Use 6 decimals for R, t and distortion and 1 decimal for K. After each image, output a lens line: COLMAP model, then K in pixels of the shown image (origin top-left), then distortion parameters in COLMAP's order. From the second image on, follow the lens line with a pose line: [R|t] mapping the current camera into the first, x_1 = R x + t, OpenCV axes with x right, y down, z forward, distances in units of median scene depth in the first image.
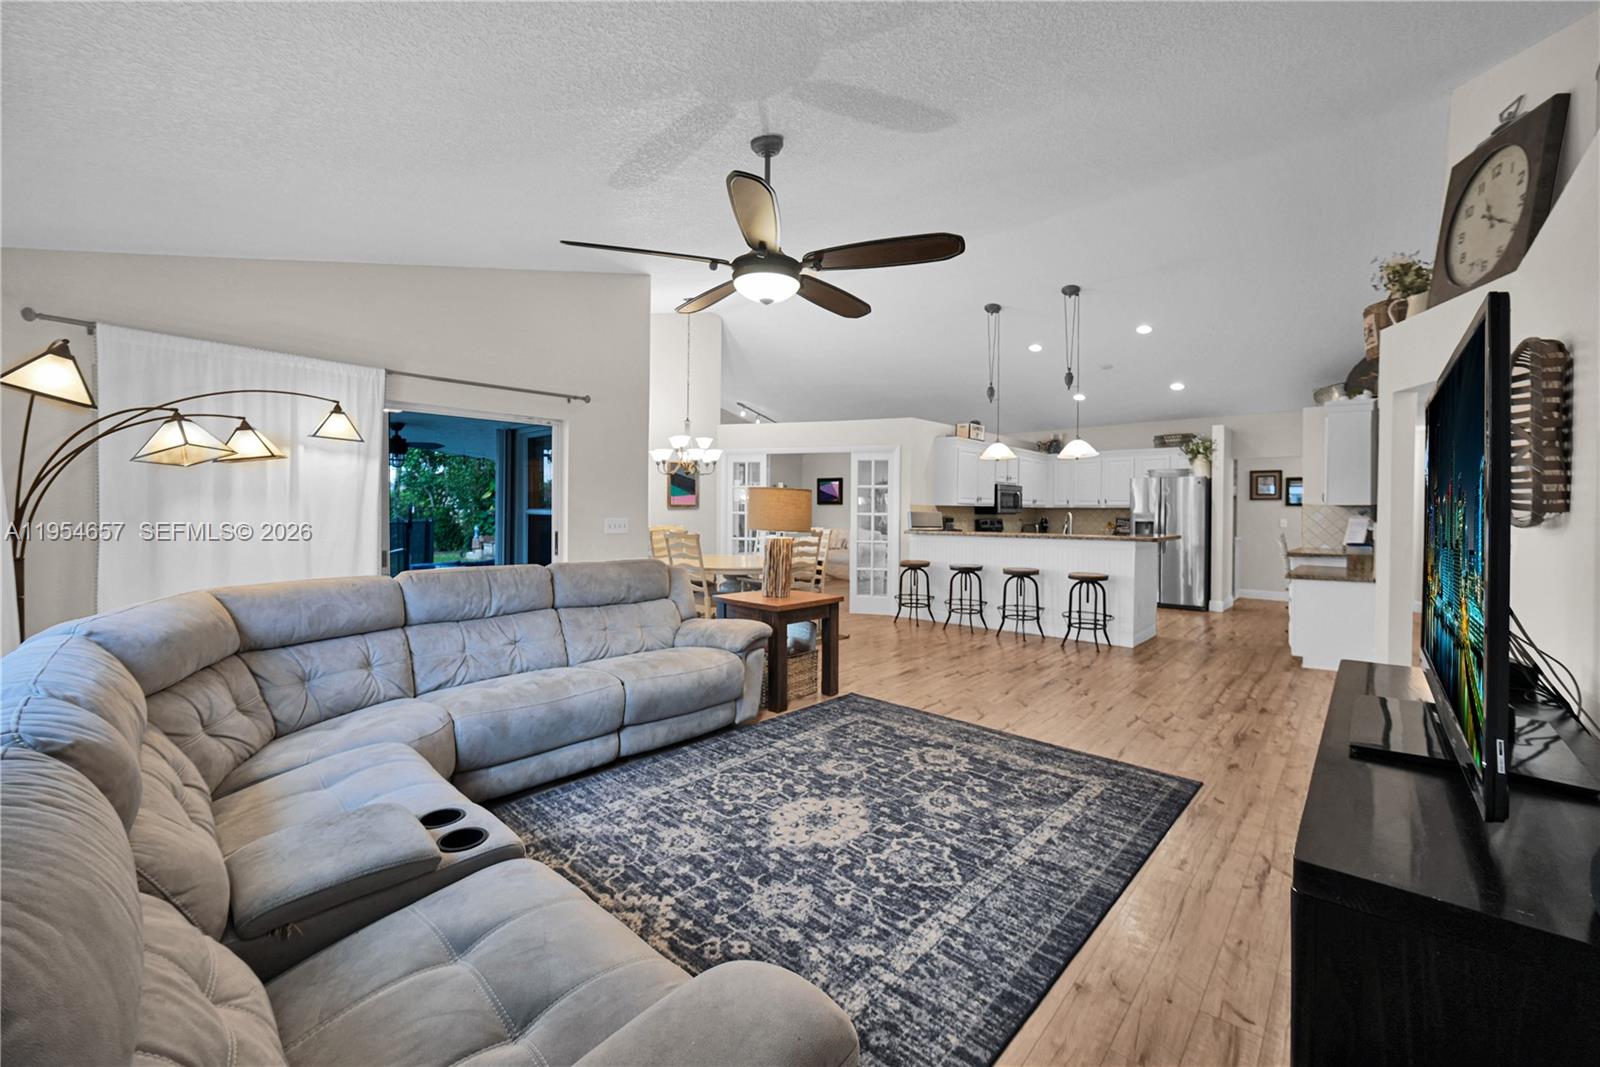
lens RADIAL K [[641.6, 0, 808.6], [0, 641.6, 526.5], [0, 0, 1]] dist [0.001649, 0.000134]
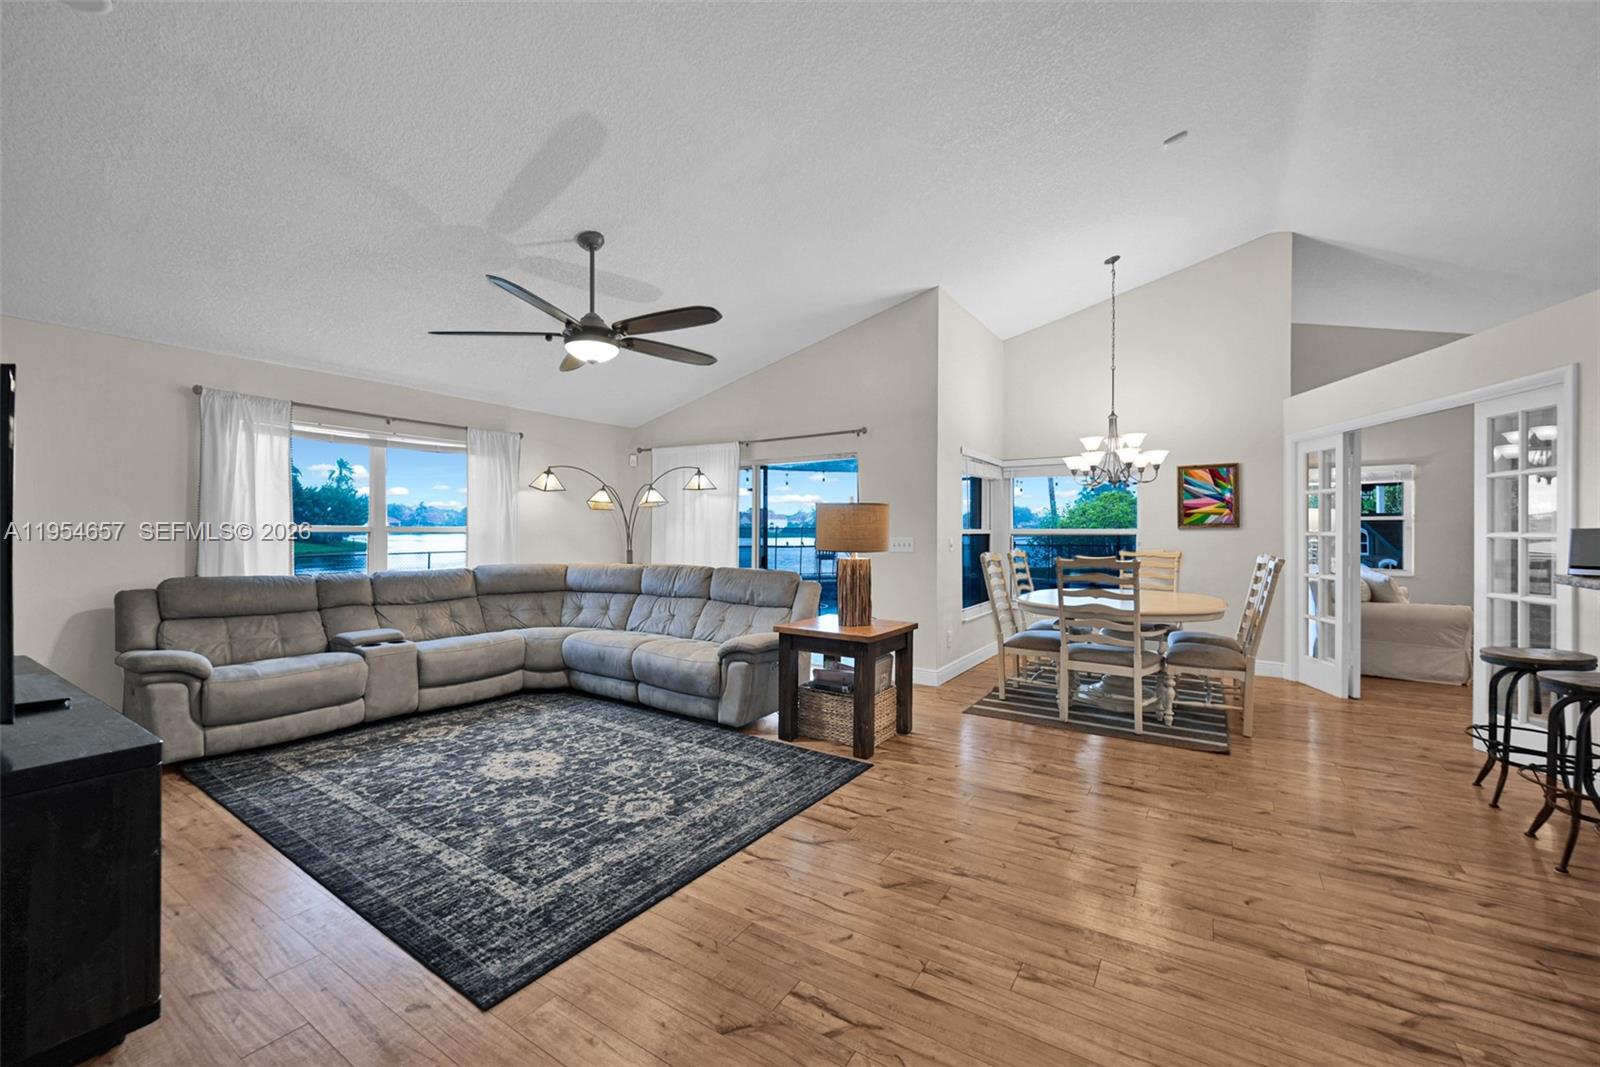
lens RADIAL K [[641.6, 0, 797.1], [0, 641.6, 530.6], [0, 0, 1]] dist [0.001649, 0.000134]
pose [[0.140071, -0.009309, -0.990098, 1.235507], [-0.027408, 0.999536, -0.013276, -0.009615], [0.989762, 0.028997, 0.139750, 1.213945]]
